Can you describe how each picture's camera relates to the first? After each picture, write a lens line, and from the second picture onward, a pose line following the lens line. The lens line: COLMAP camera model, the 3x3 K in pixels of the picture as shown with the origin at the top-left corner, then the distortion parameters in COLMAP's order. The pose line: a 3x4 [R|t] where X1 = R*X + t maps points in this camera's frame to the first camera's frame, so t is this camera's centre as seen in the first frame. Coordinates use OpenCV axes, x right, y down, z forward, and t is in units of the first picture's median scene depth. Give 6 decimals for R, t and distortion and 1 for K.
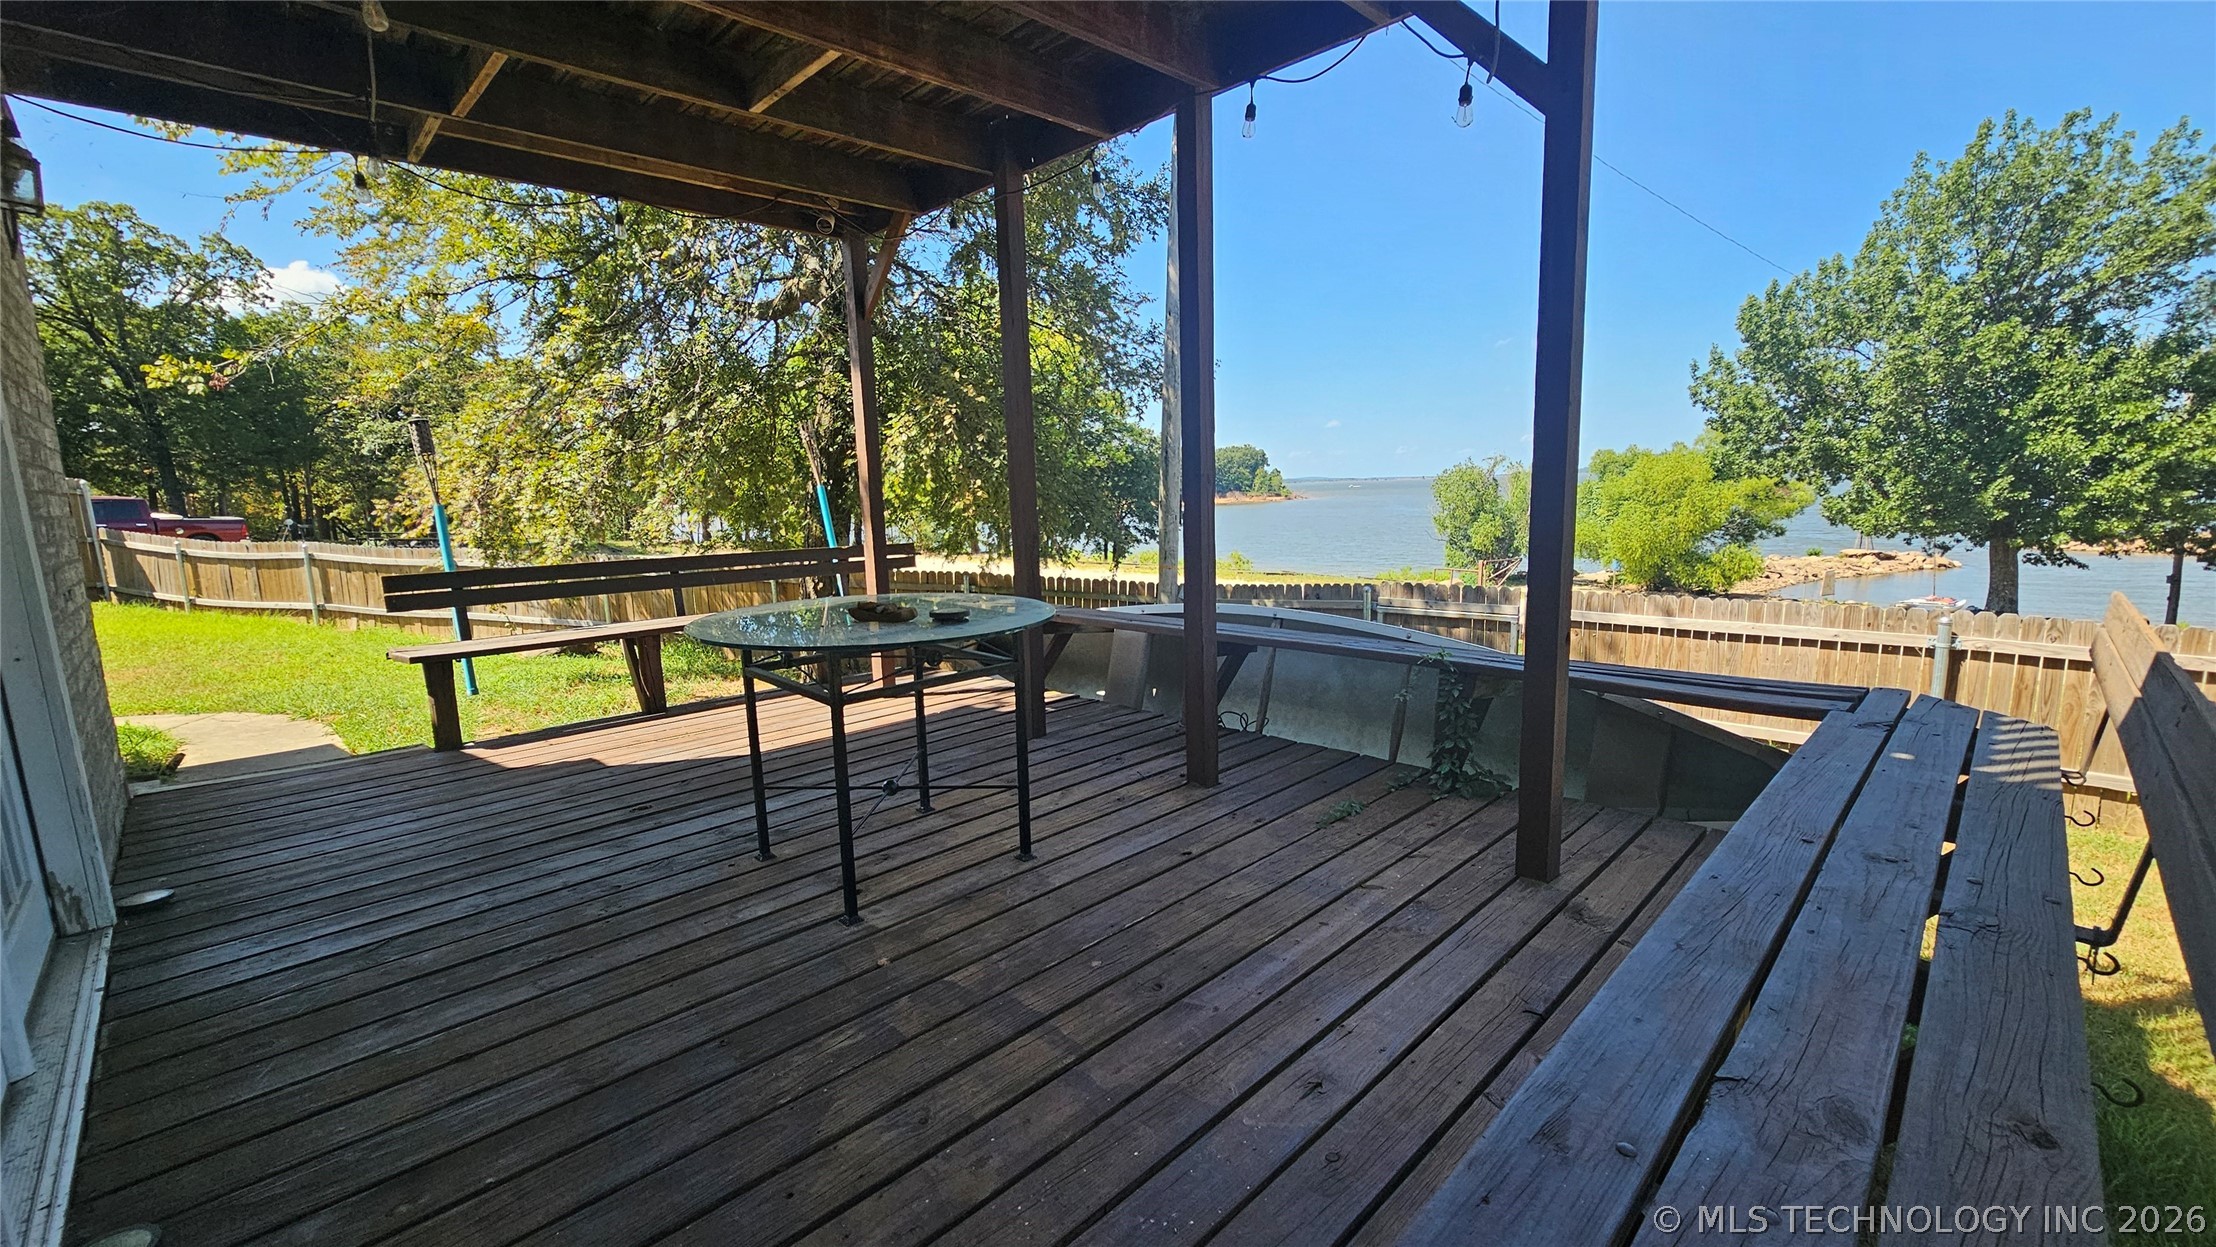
lens RADIAL K [[905.0, 0, 1108.2], [0, 905.0, 623.5], [0, 0, 1]] dist [-0.000831, 0.000020]
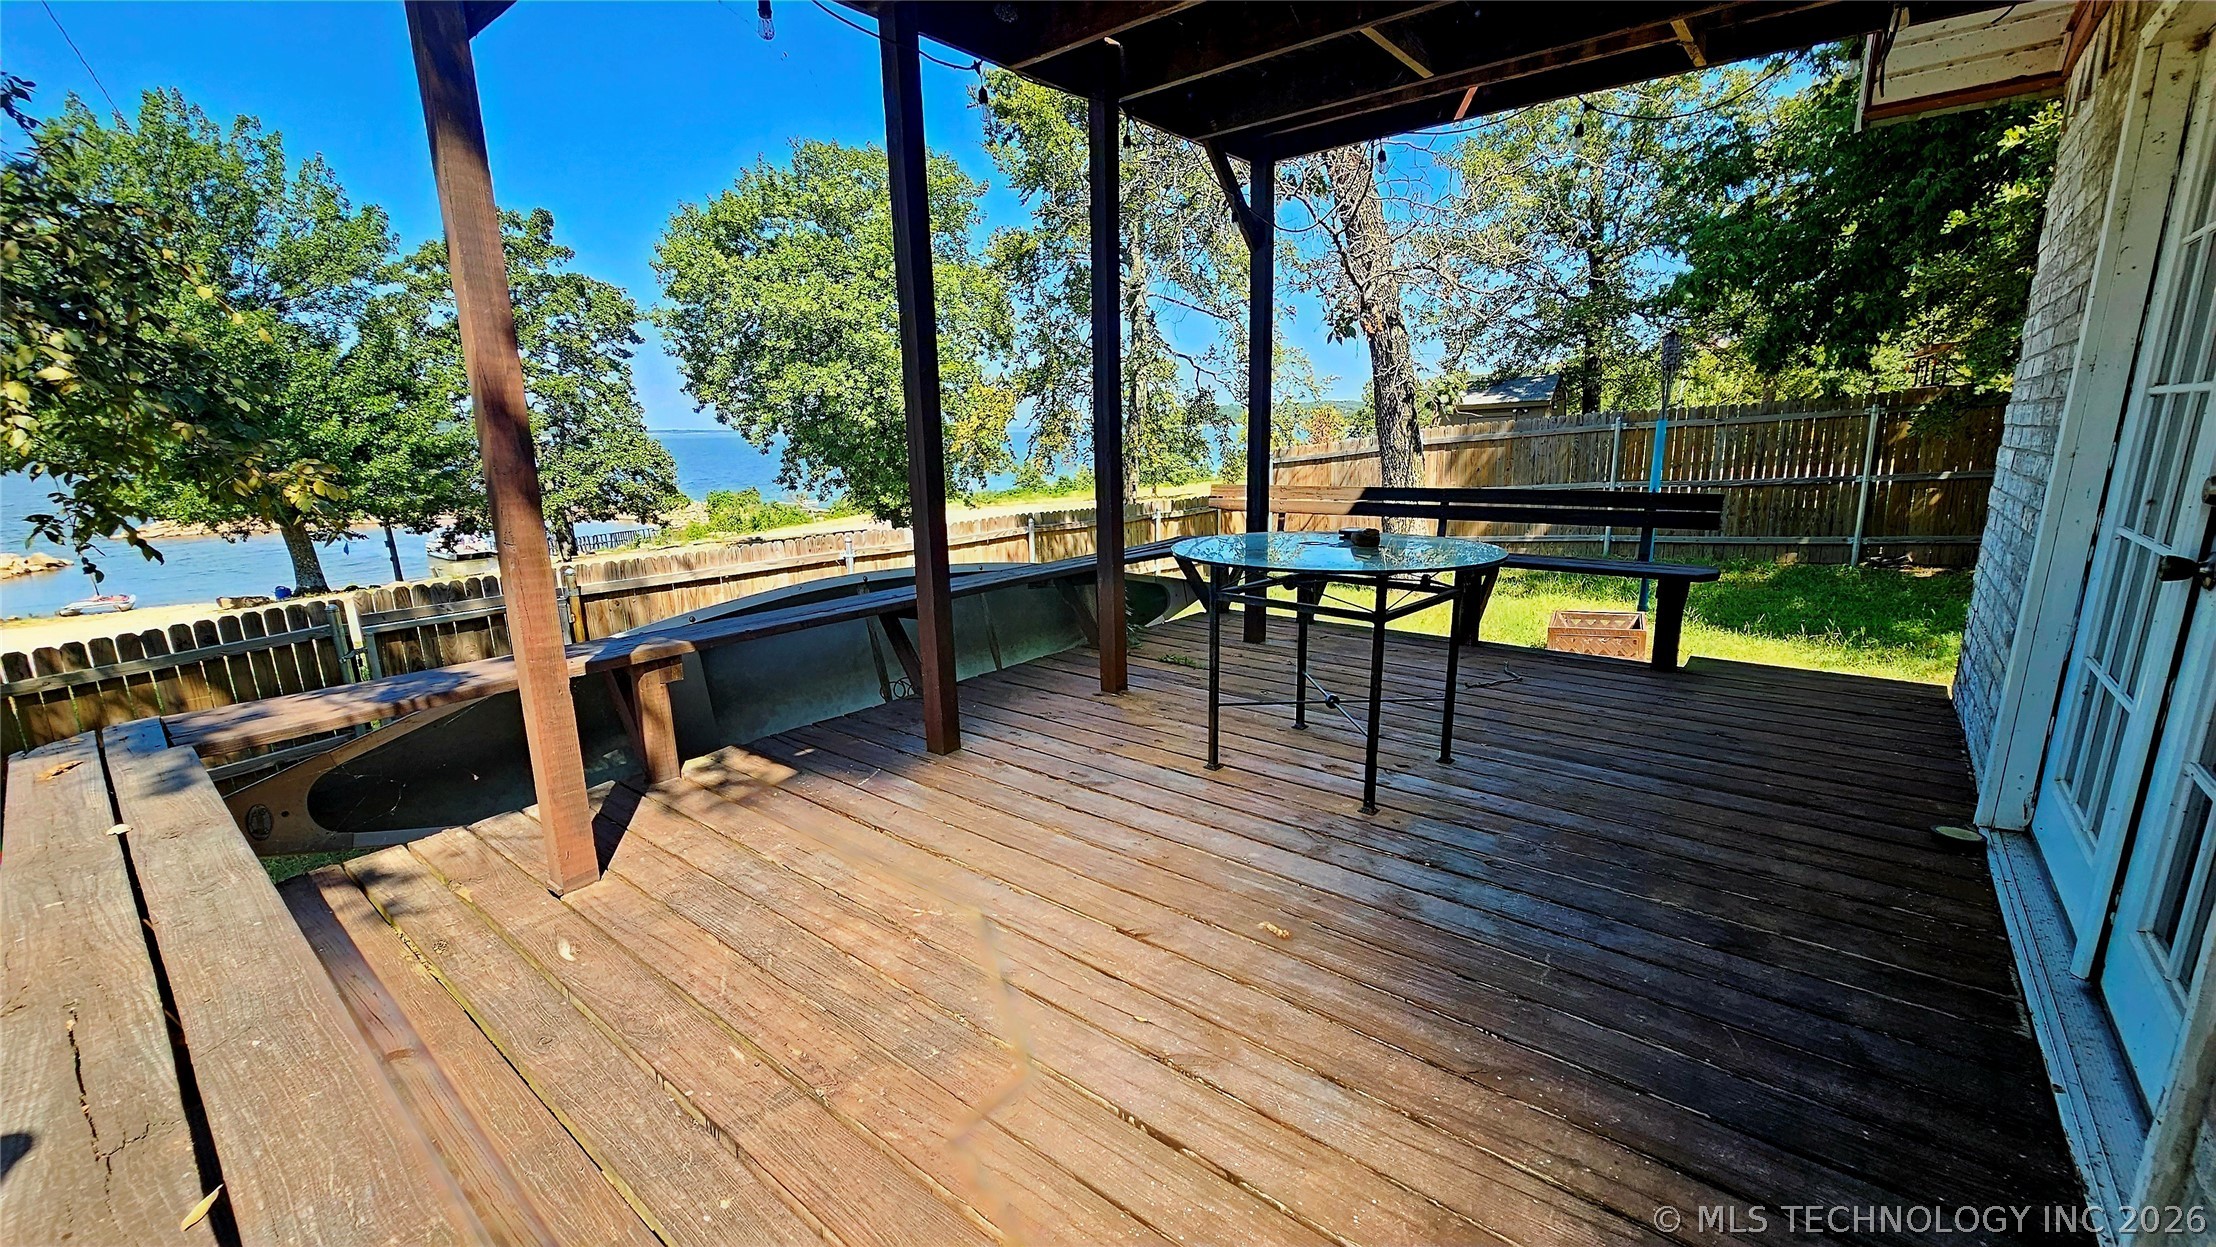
lens RADIAL K [[905.0, 0, 1104.2], [0, 905.0, 634.1], [0, 0, 1]] dist [-0.000831, 0.000020]
pose [[-0.098636, -0.191675, 0.976489, -0.181373], [0.168359, 0.963915, 0.206213, -0.026529], [-0.980778, 0.184741, -0.062807, 0.185266]]
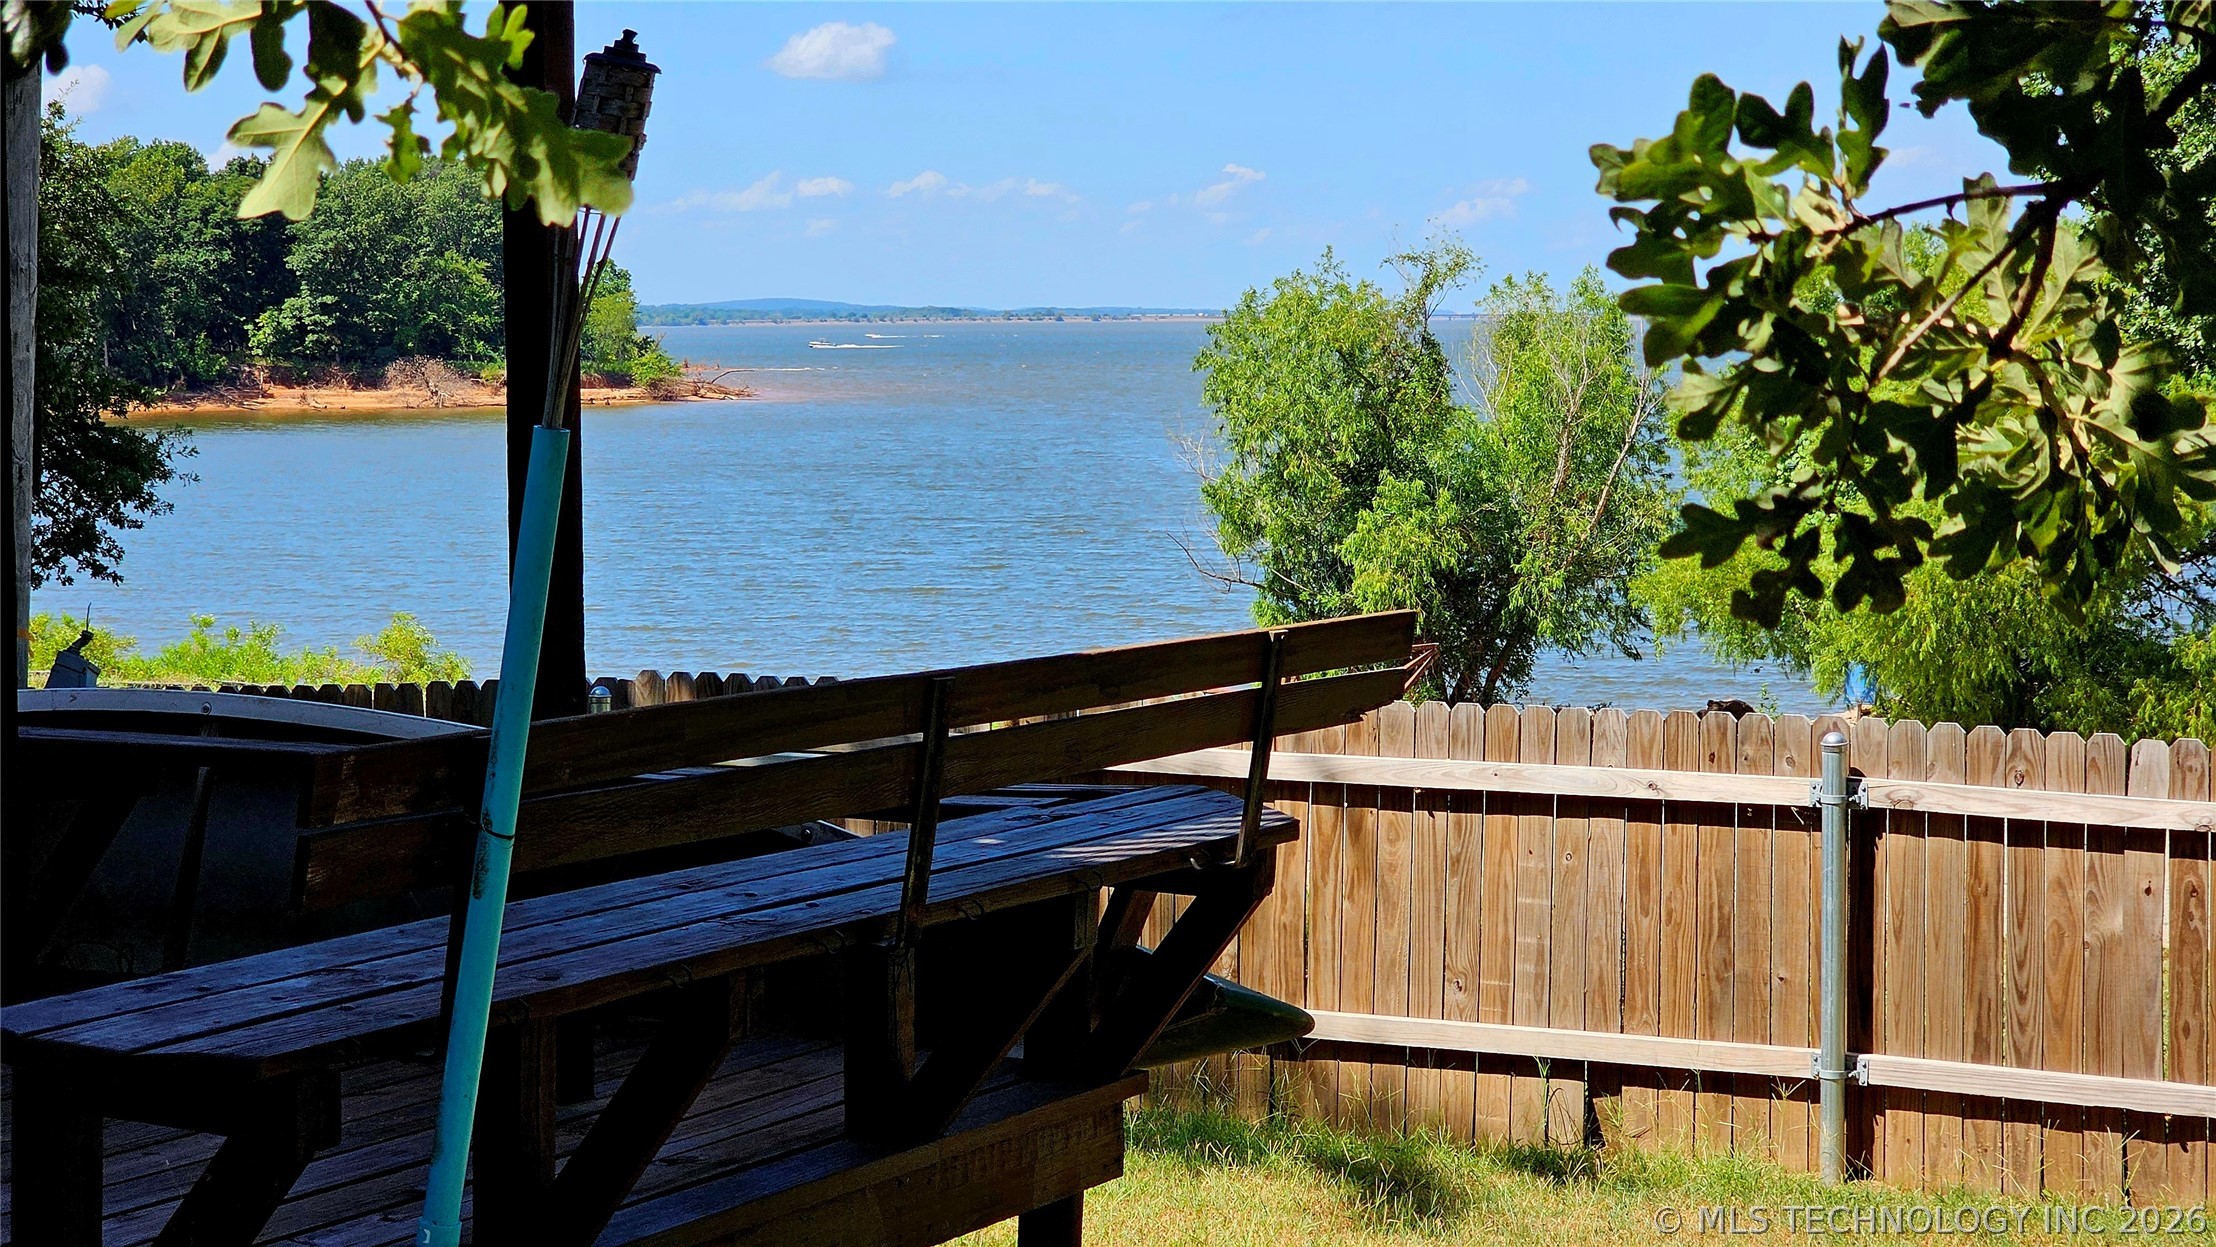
lens RADIAL K [[4245.5, 0, 1106.6], [0, 4245.5, 617.0], [0, 0, 1]] dist [0.021129, 0.000000]
pose [[0.956853, 0.006333, 0.290502, 0.003255], [0.017881, 0.996584, -0.080624, 0.025274], [-0.290020, 0.082340, 0.953472, -0.220565]]
